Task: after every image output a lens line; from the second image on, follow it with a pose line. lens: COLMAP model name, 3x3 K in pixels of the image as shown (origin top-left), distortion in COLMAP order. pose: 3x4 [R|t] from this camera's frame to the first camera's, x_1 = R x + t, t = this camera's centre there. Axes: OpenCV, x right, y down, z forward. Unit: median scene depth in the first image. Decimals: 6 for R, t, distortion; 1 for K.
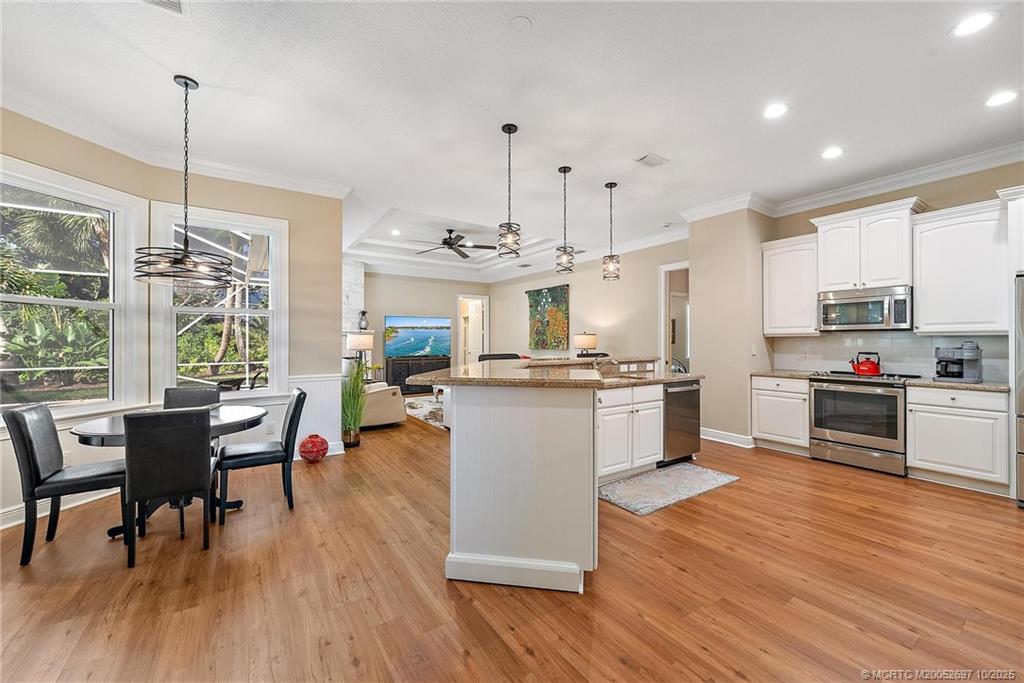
lens RADIAL K [[398.4, 0, 514.5], [0, 398.4, 340.9], [0, 0, 1]] dist [0.001204, -0.000011]
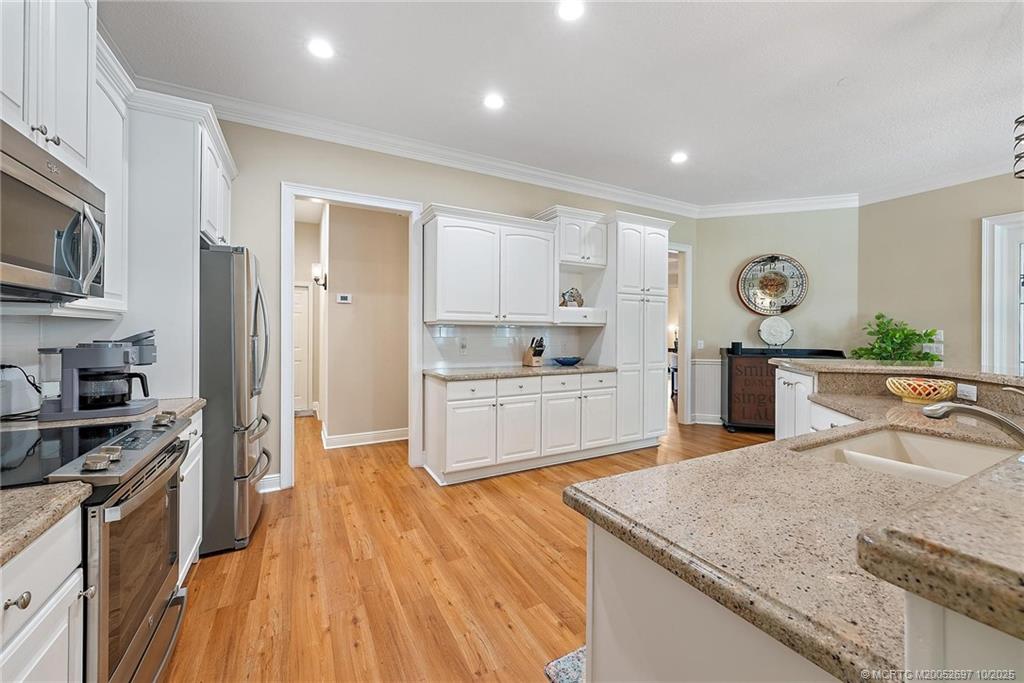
lens RADIAL K [[398.4, 0, 517.4], [0, 398.4, 333.8], [0, 0, 1]] dist [0.001204, -0.000011]
pose [[-0.995092, -0.005146, 0.098822, 0.642697], [-0.004903, 0.999984, 0.002708, 0.003910], [-0.098834, 0.002210, -0.995101, 1.624252]]
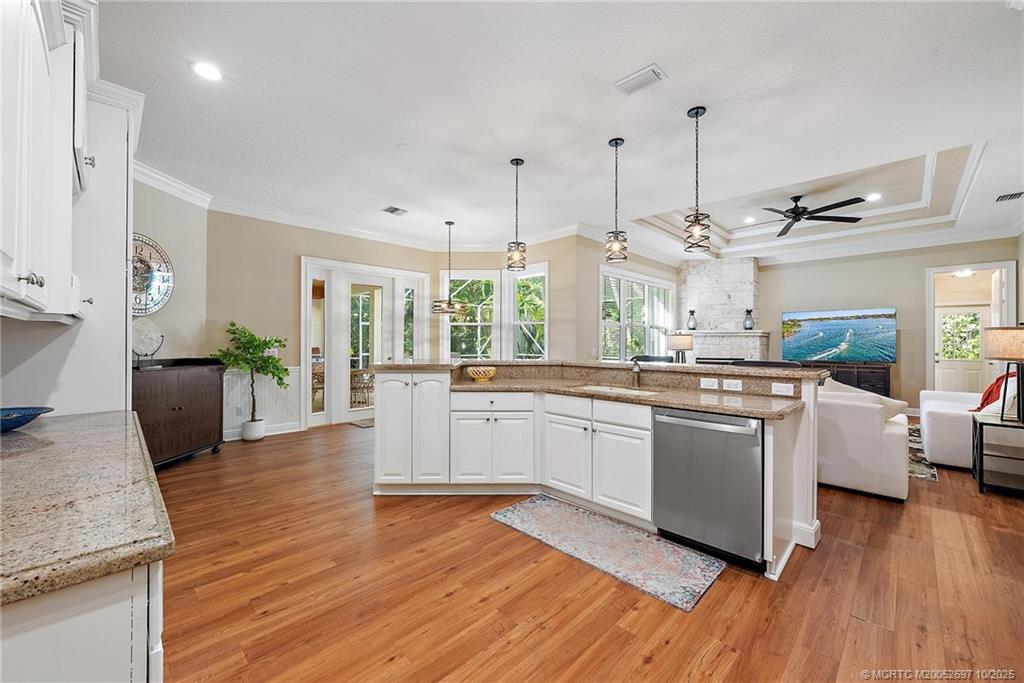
lens RADIAL K [[398.4, 0, 517.4], [0, 398.4, 341.4], [0, 0, 1]] dist [0.001204, -0.000011]
pose [[0.187334, 0.000159, -0.982296, 1.183482], [-0.003165, 0.999995, -0.000442, 0.002696], [0.982291, 0.003192, 0.187333, 0.798817]]
